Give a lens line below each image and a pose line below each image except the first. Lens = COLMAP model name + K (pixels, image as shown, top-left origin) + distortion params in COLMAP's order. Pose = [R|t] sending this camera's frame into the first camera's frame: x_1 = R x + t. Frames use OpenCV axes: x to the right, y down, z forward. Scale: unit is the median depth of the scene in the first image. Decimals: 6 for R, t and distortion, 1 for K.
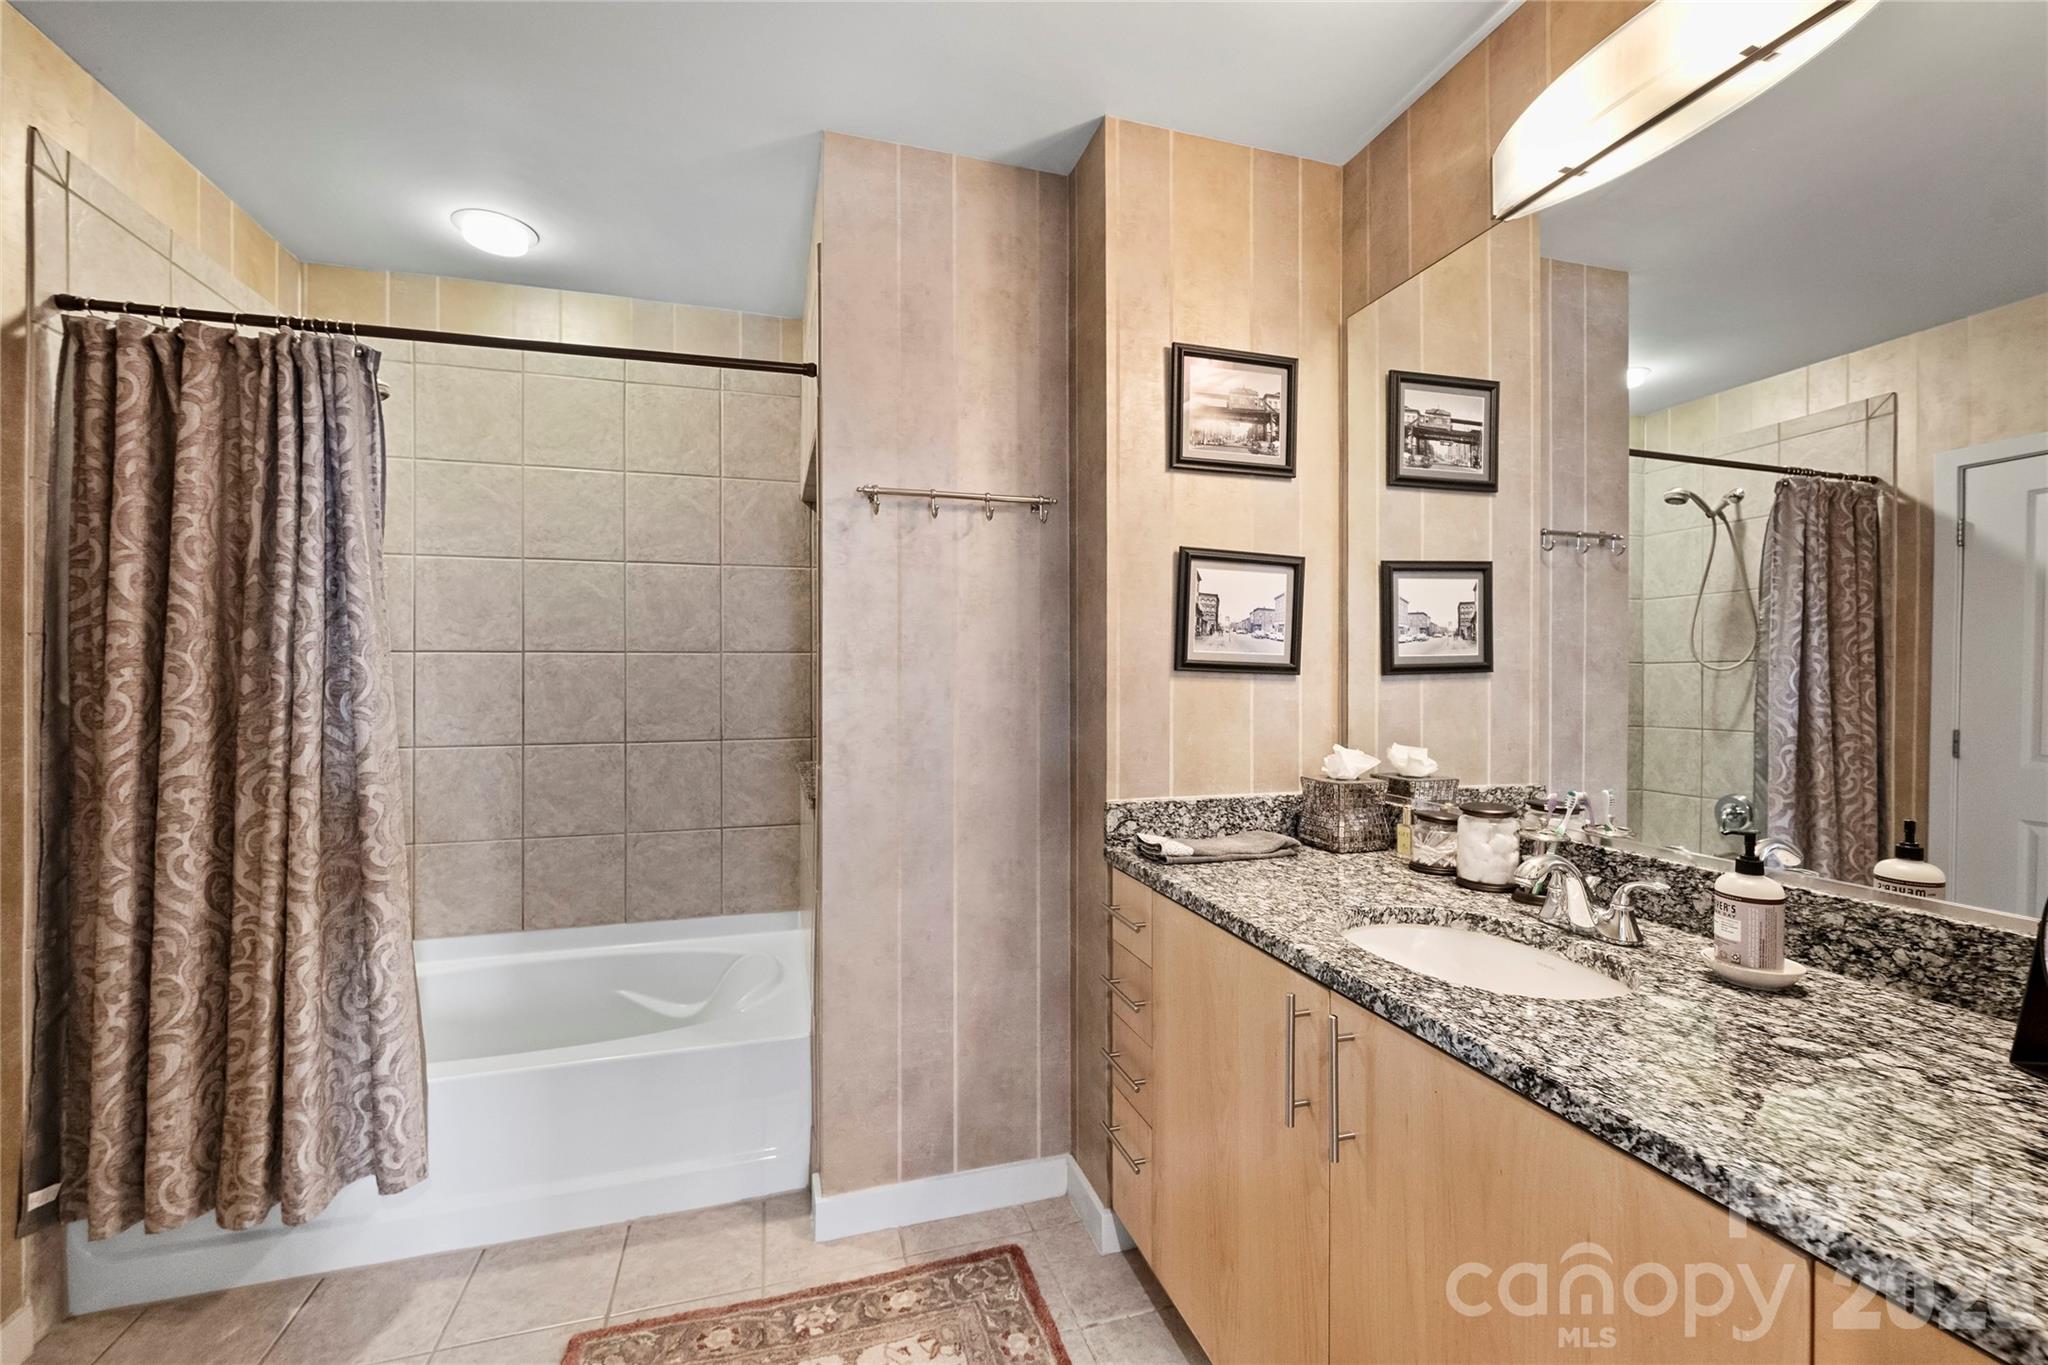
lens RADIAL K [[829.7, 0, 1019.5], [0, 829.7, 672.2], [0, 0, 1]] dist [-0.000051, -0.002114]
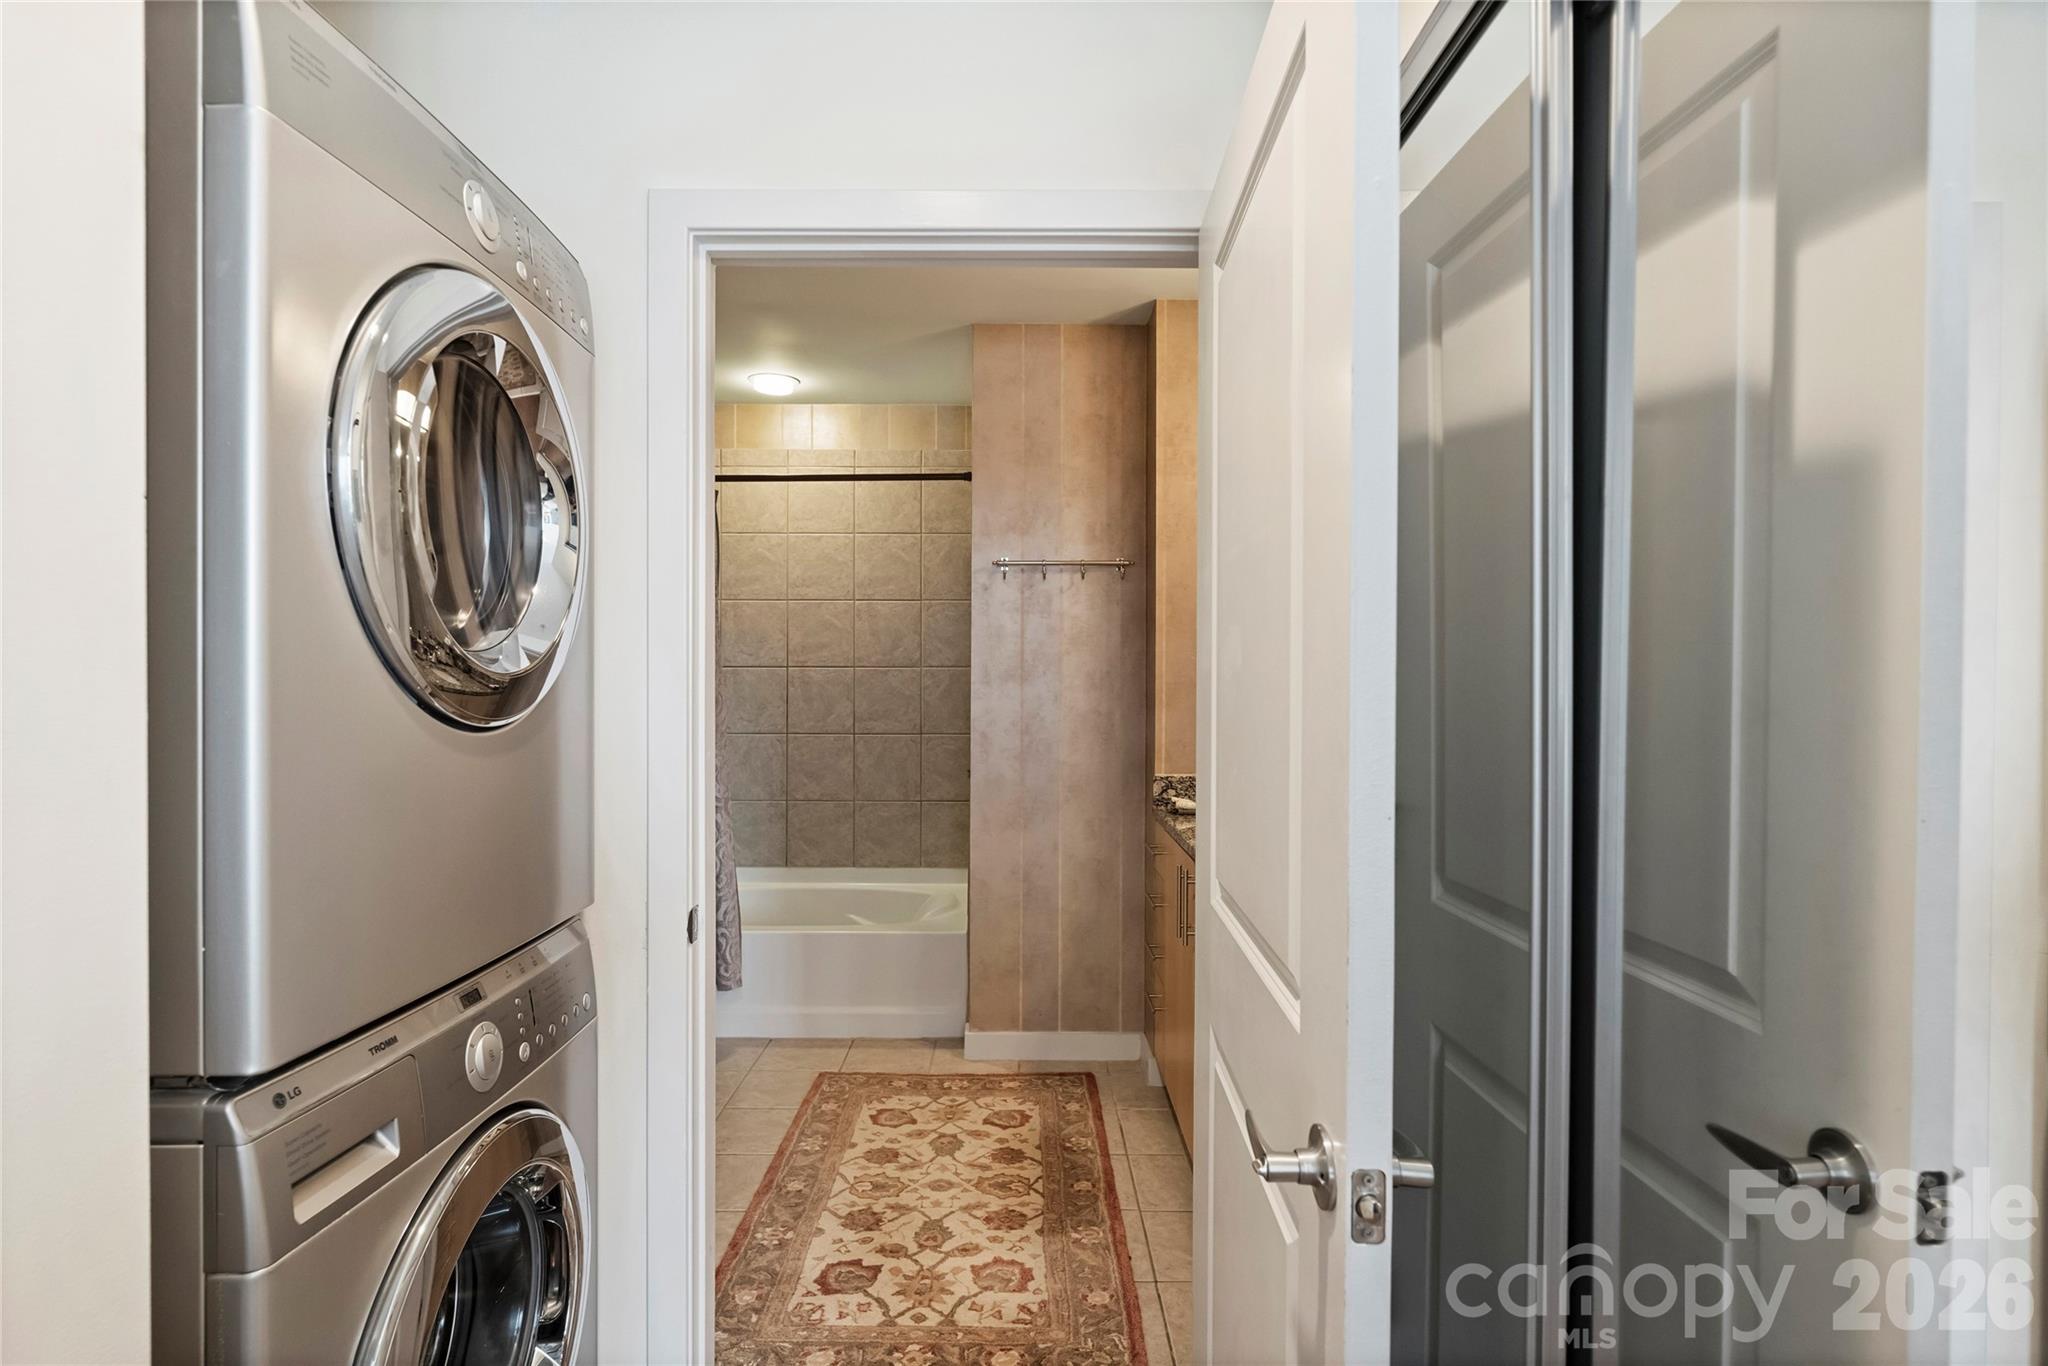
lens RADIAL K [[1027.6, 0, 1025.9], [0, 1027.6, 681.6], [0, 0, 1]] dist [-0.014201, -0.000154]
pose [[0.958699, 0.005664, -0.284366, 0.367011], [-0.004220, 0.999975, 0.005688, -0.015276], [0.284391, -0.004253, 0.958699, -0.716560]]
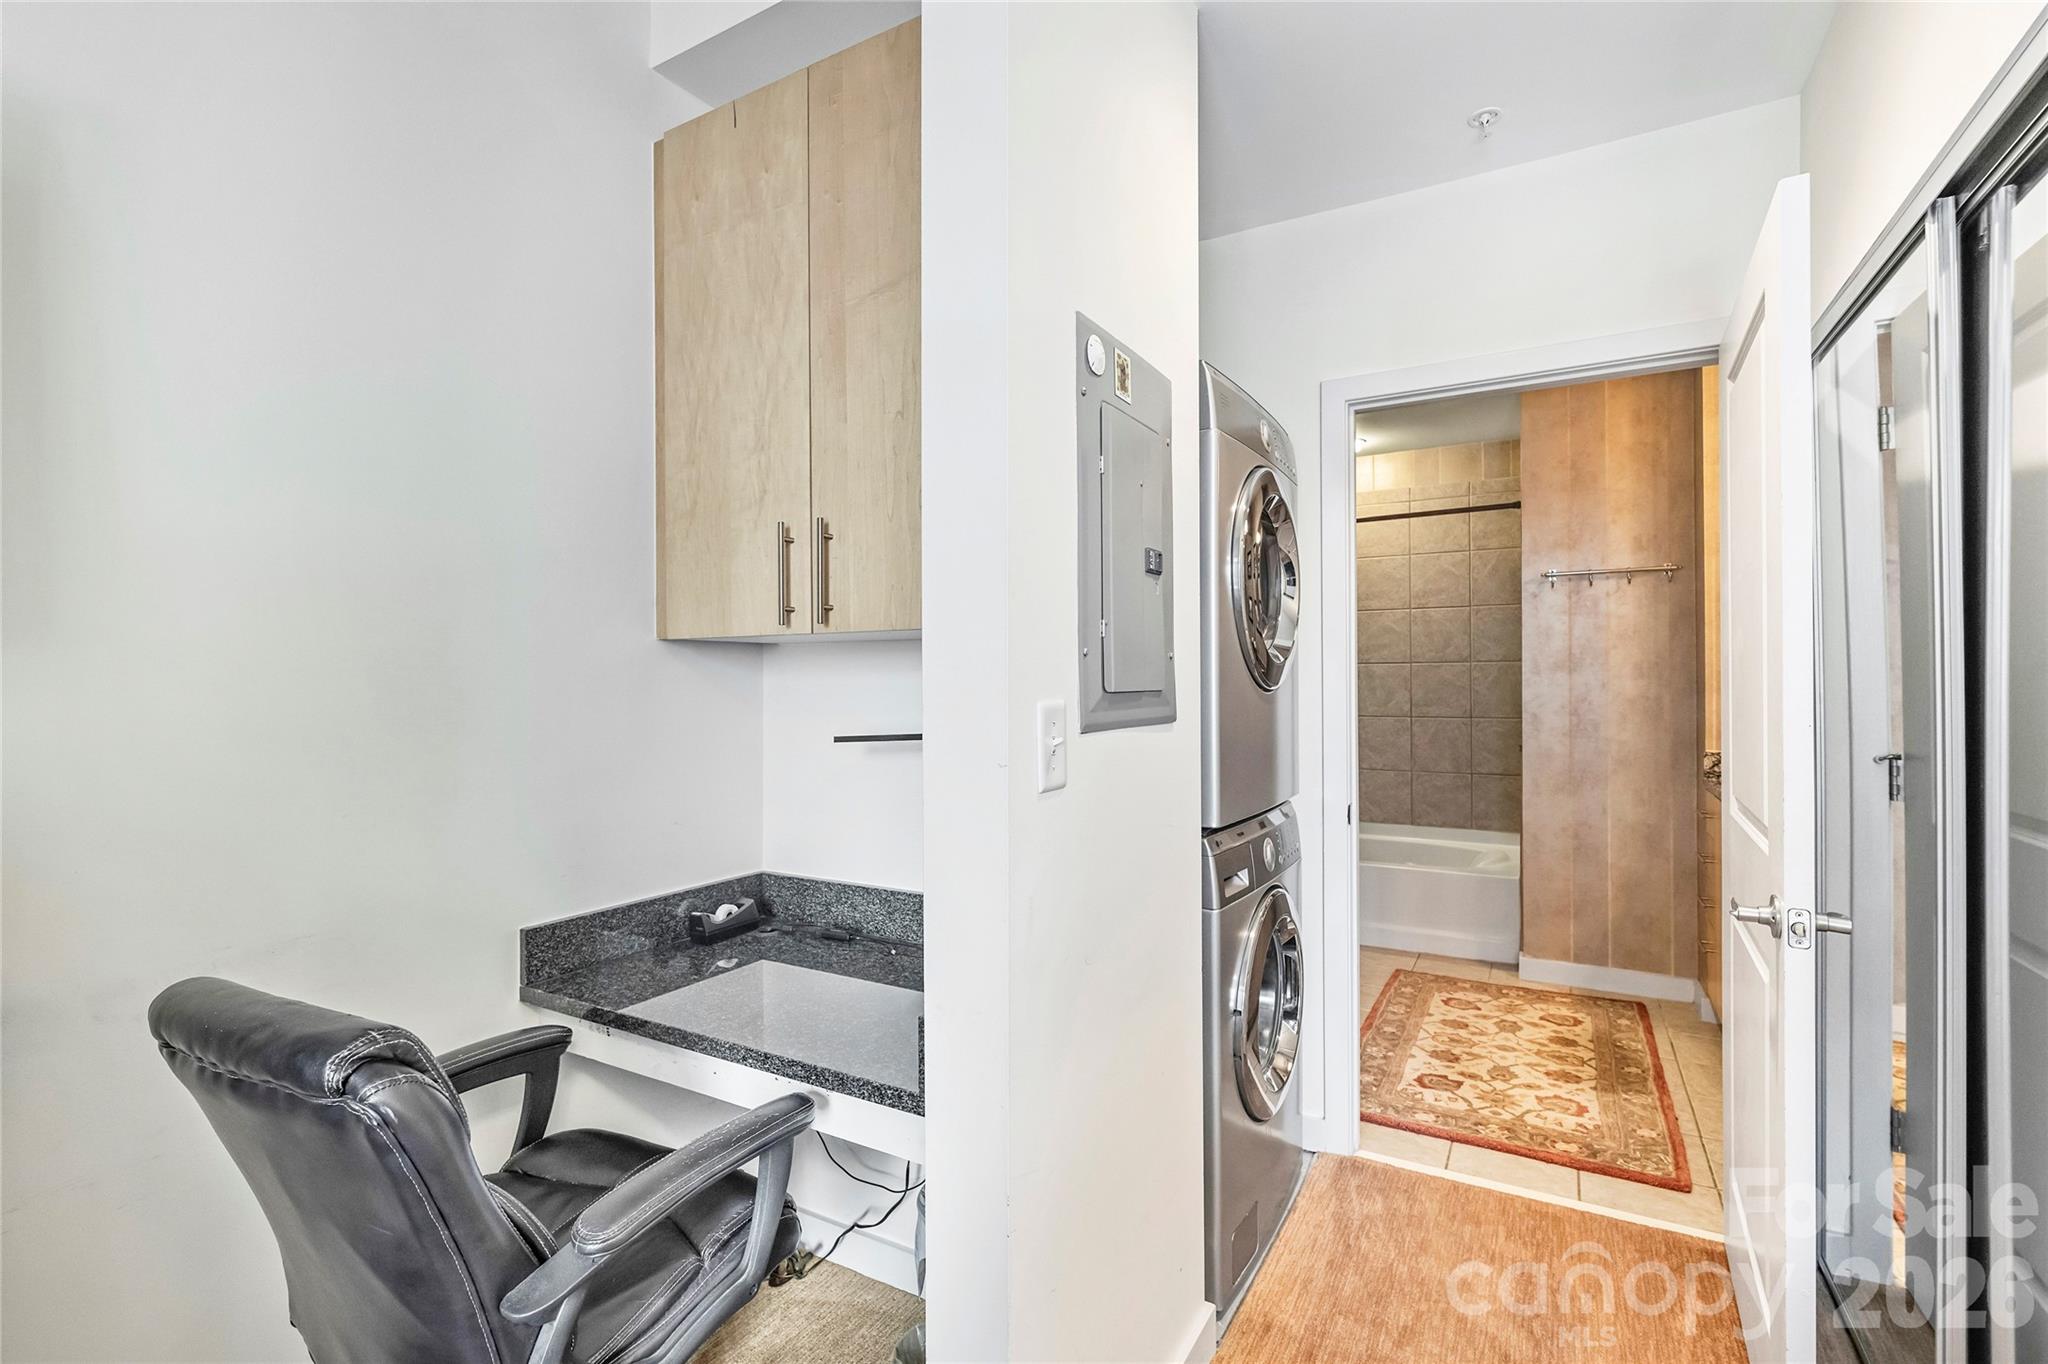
lens RADIAL K [[946.9, 0, 1012.1], [0, 946.9, 676.5], [0, 0, 1]] dist [-0.001407, -0.000042]
pose [[0.684255, -0.004093, -0.729232, 0.496915], [0.005417, 0.999985, -0.000530, -0.000351], [0.729223, -0.003588, 0.684267, -1.210320]]
